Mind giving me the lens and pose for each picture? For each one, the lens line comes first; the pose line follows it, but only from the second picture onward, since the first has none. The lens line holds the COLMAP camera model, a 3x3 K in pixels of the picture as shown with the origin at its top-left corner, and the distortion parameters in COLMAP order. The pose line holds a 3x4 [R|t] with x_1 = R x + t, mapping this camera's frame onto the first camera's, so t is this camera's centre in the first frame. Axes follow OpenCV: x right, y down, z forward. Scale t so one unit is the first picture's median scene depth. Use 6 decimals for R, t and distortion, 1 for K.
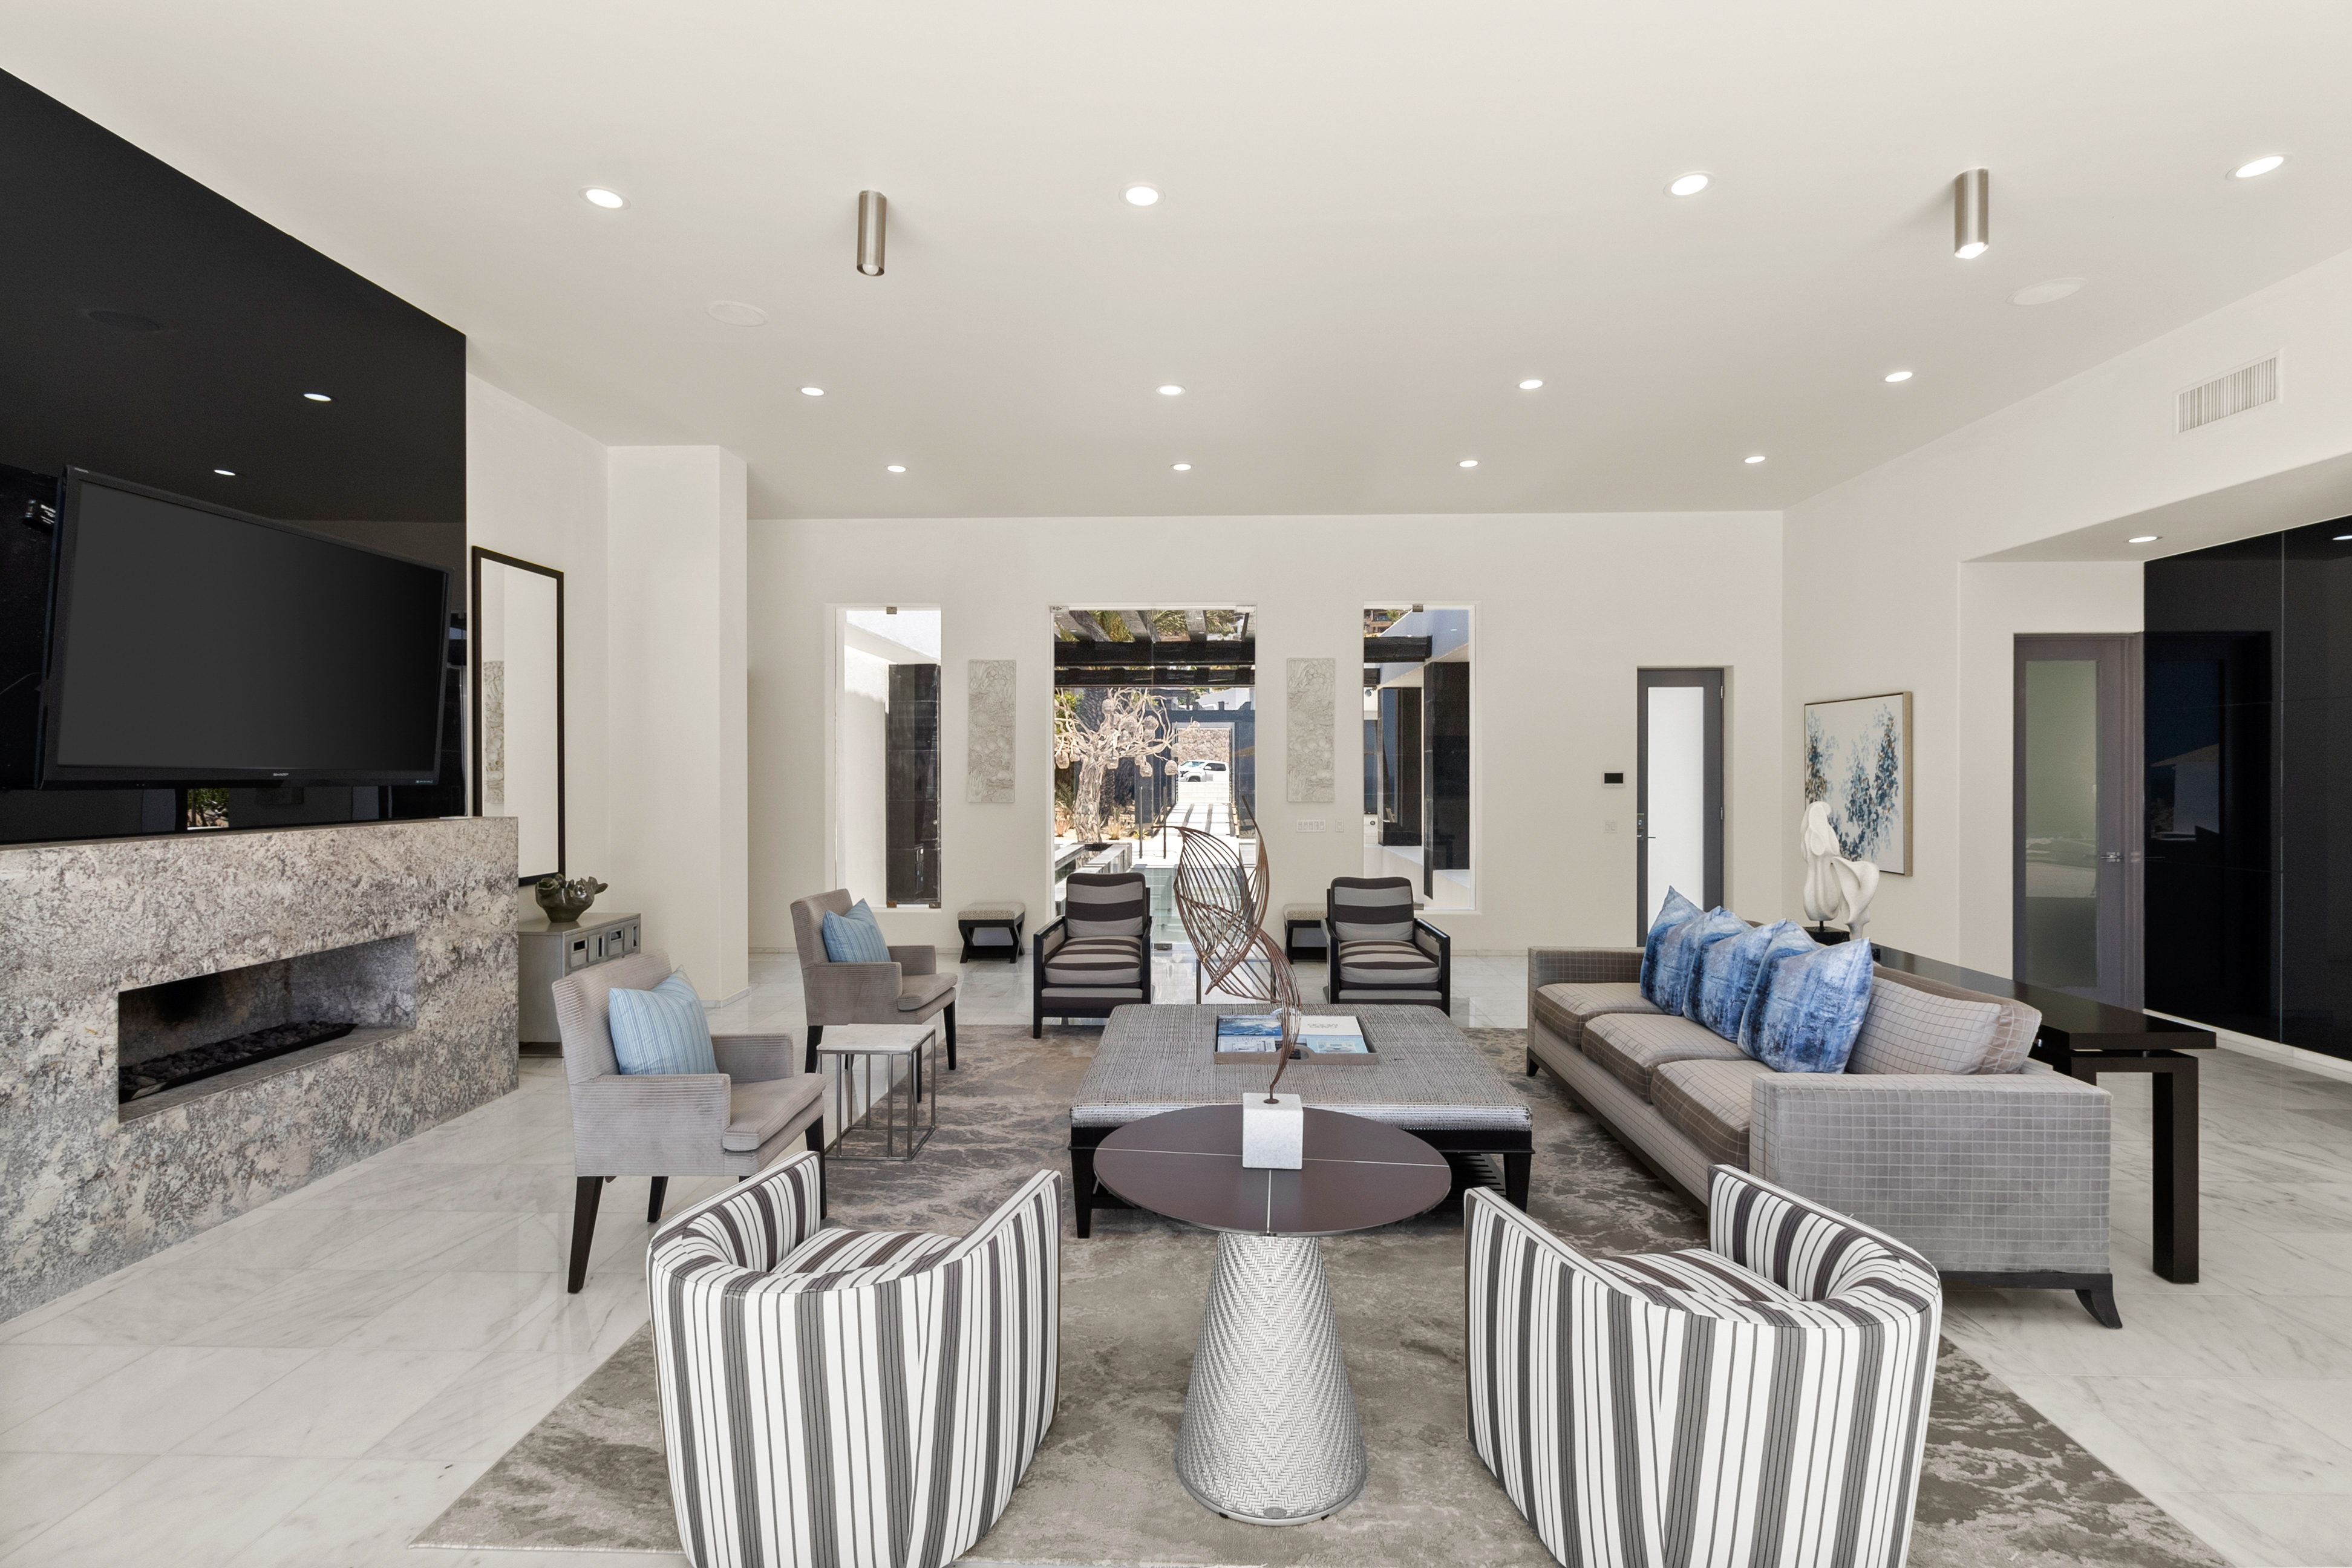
lens RADIAL K [[1107.6, 0, 1179.2], [0, 1107.6, 778.5], [0, 0, 1]] dist [0.002485, 0.000263]
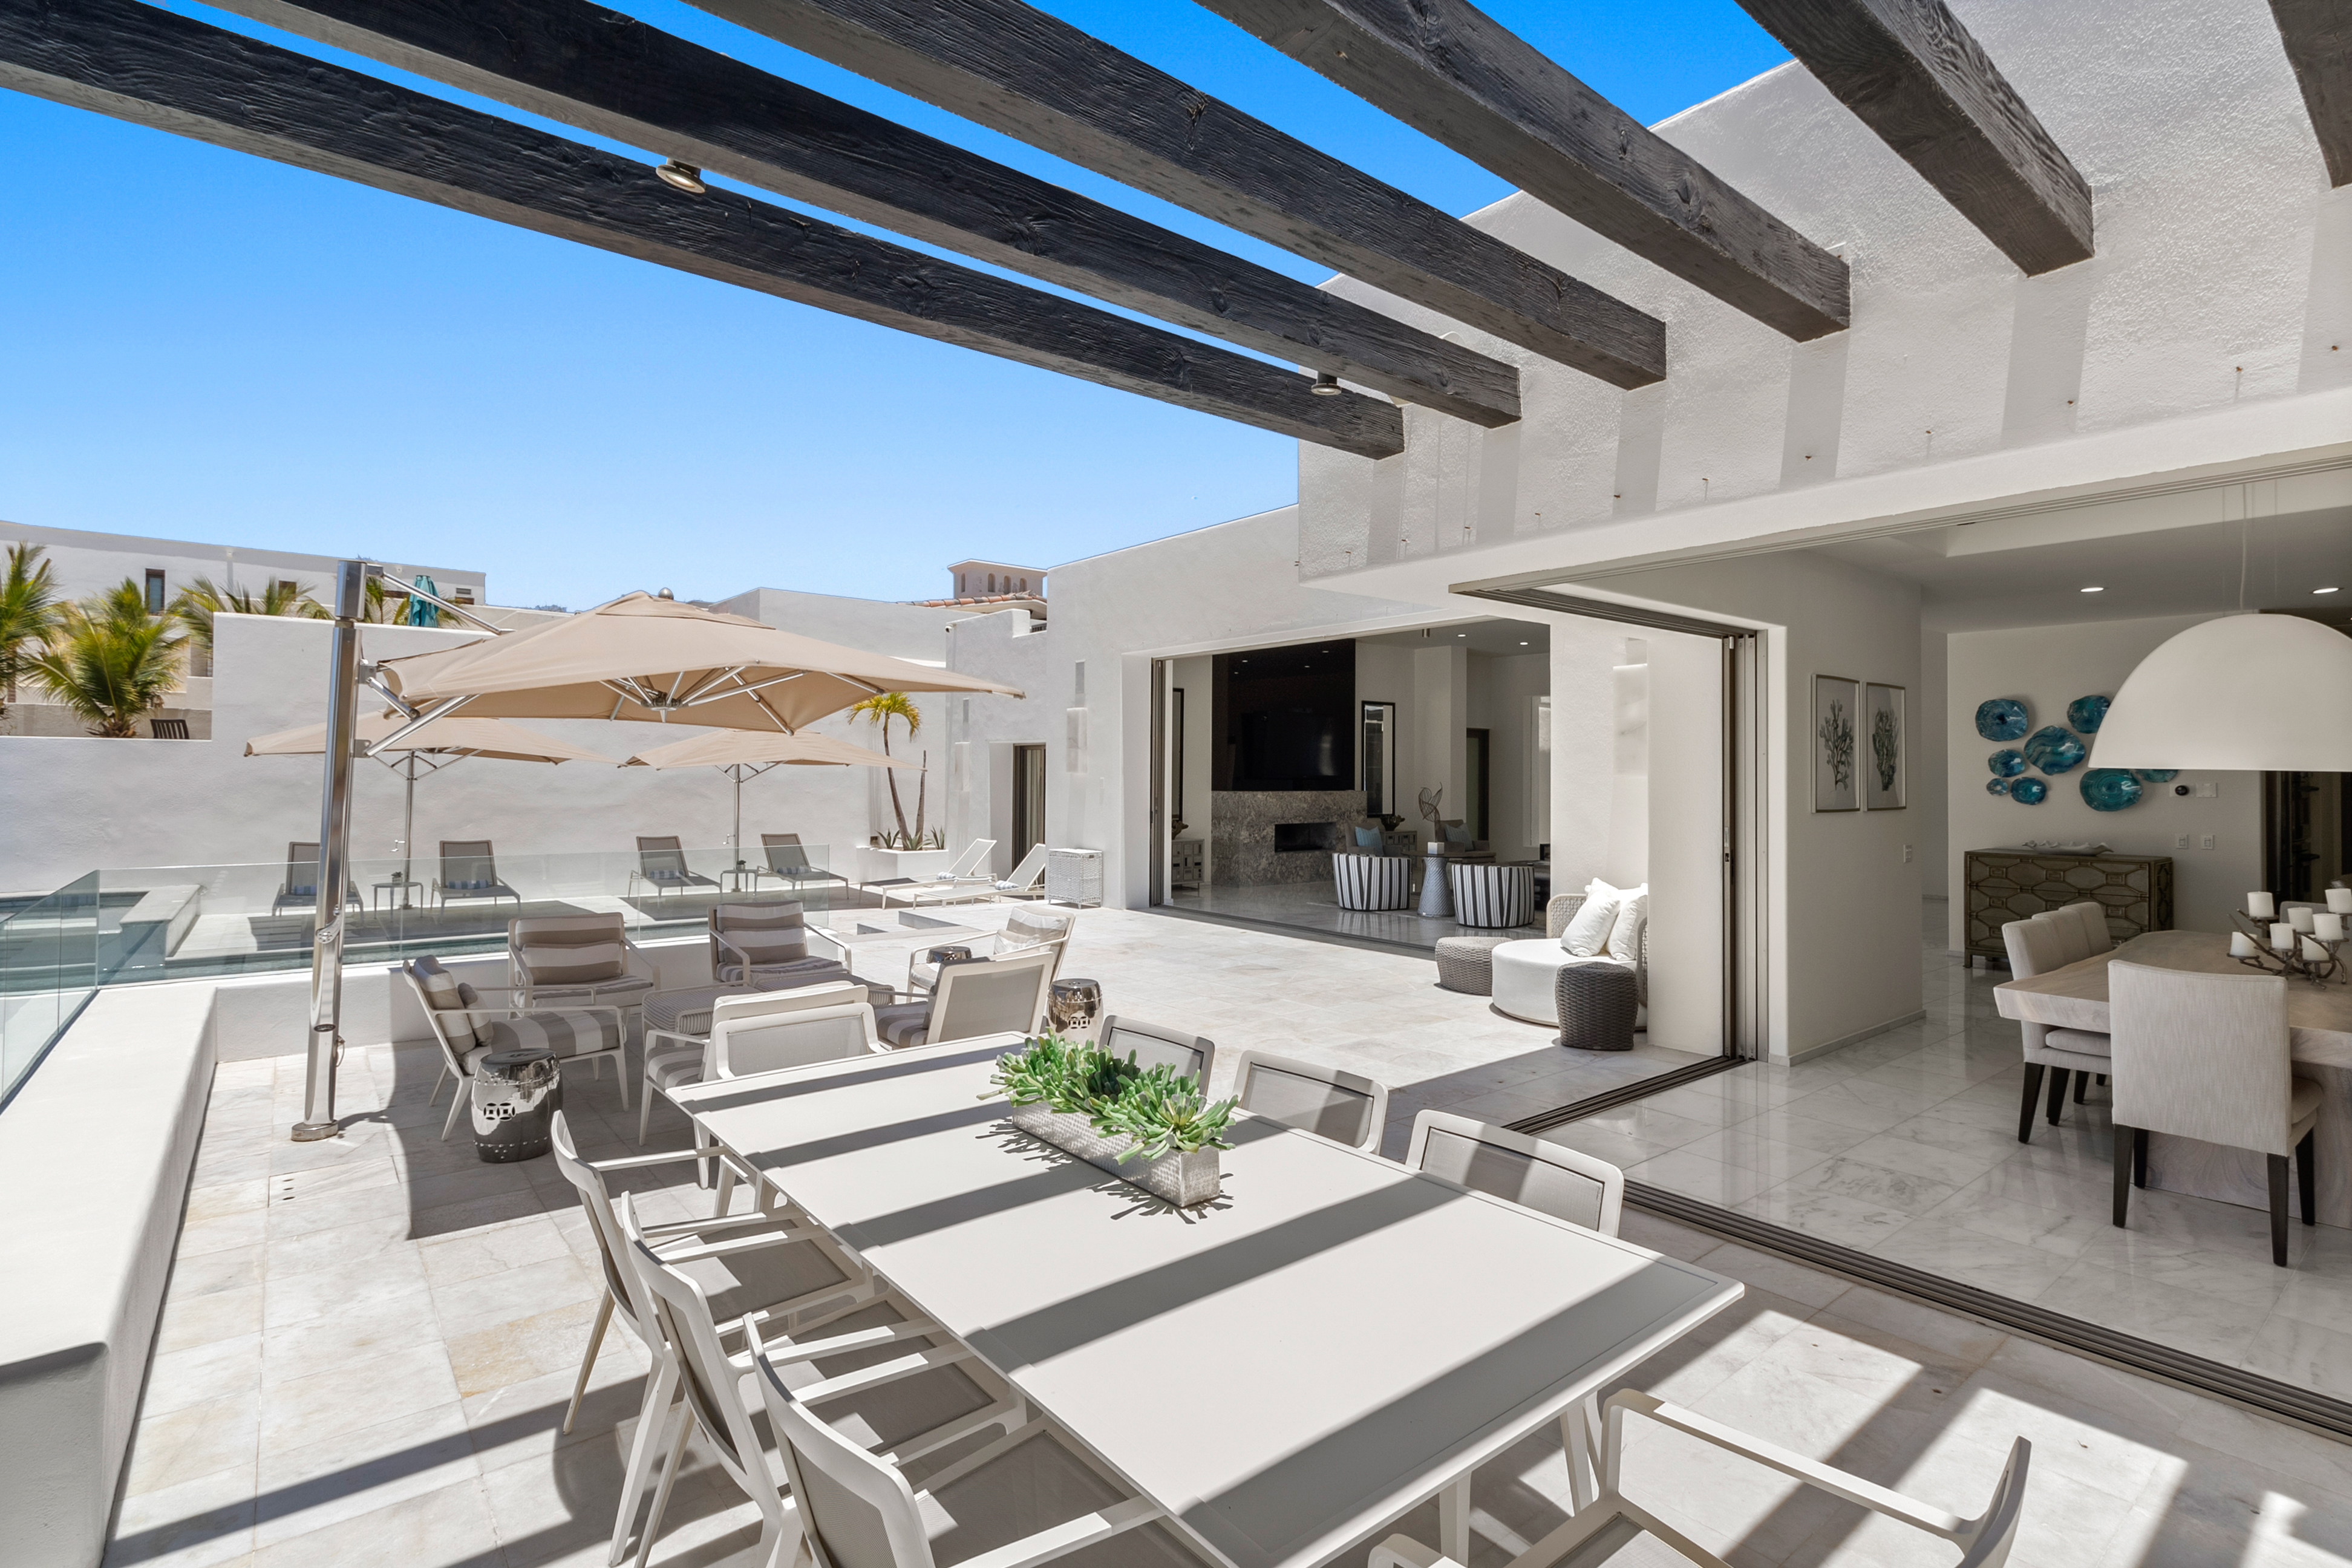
lens RADIAL K [[1107.6, 0, 1174.6], [0, 1107.6, 769.7], [0, 0, 1]] dist [0.002485, 0.000263]
pose [[0.659293, 0.002907, -0.751880, 1.836668], [-0.013552, 0.999876, -0.008018, 0.010385], [0.751764, 0.015476, 0.659251, -1.938141]]
